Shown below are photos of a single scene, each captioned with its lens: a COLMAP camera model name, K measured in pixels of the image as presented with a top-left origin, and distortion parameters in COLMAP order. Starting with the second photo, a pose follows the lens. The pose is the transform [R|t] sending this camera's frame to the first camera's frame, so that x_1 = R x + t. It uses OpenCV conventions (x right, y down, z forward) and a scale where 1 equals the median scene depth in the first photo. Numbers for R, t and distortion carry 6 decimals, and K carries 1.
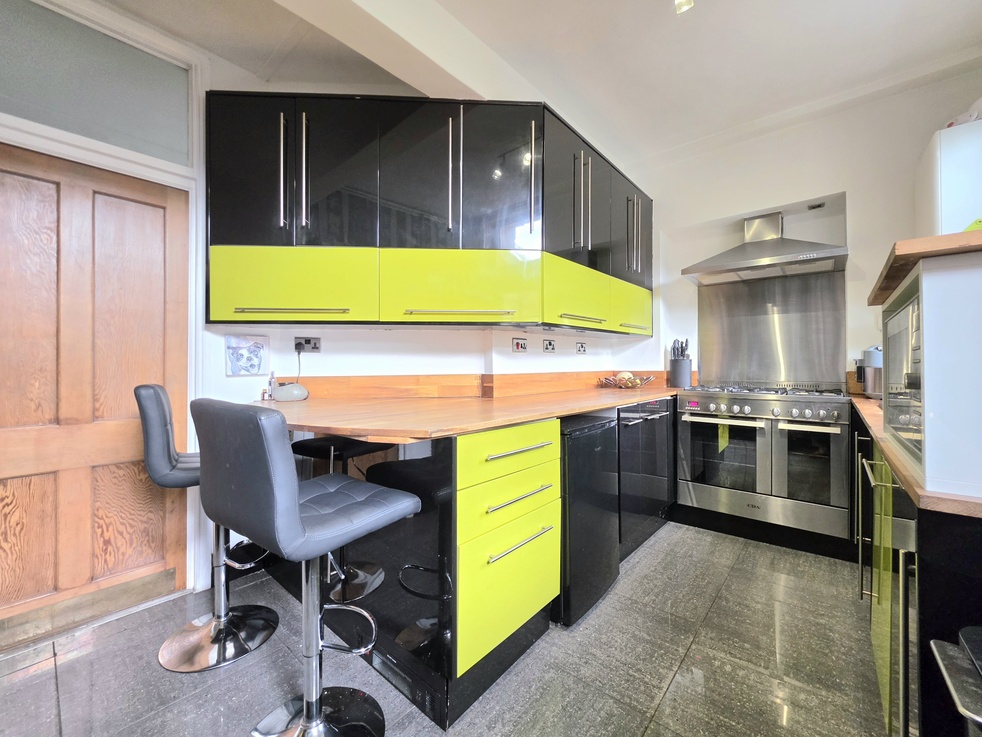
lens RADIAL K [[393.5, 0, 489.5], [0, 393.5, 365.9], [0, 0, 1]] dist [-0.002836, -0.000078]
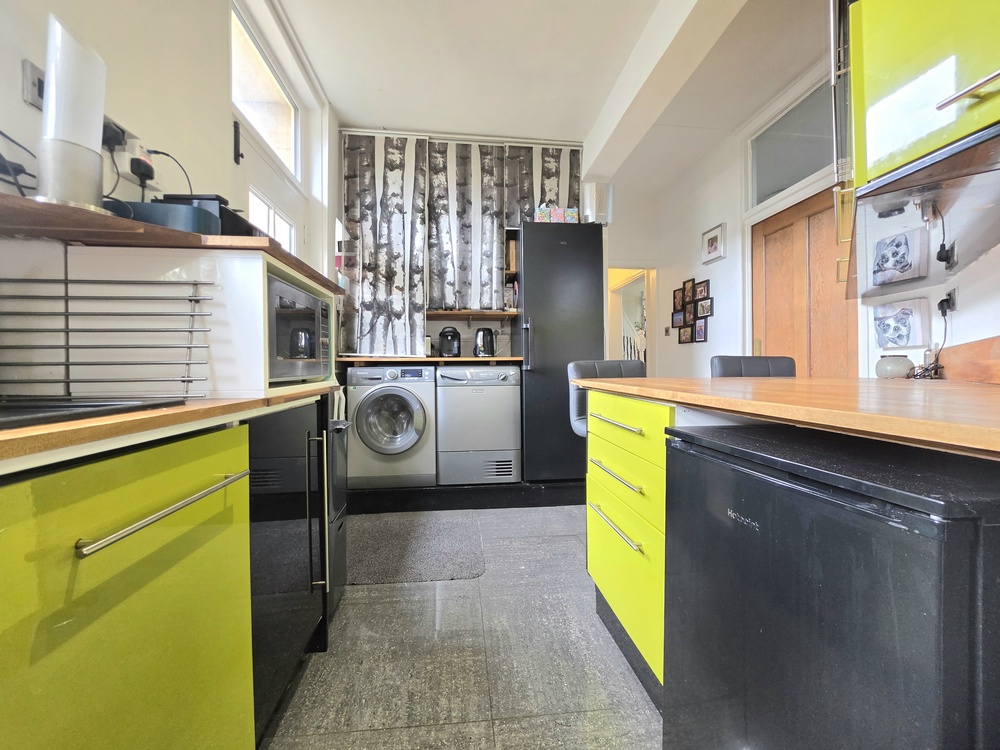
lens RADIAL K [[400.7, 0, 499.8], [0, 400.7, 369.5], [0, 0, 1]] dist [-0.002836, -0.000078]
pose [[-0.678638, 0.008213, -0.734427, 0.626811], [0.006890, 0.999965, 0.004816, 0.061600], [0.734441, -0.001792, -0.678671, 0.963461]]
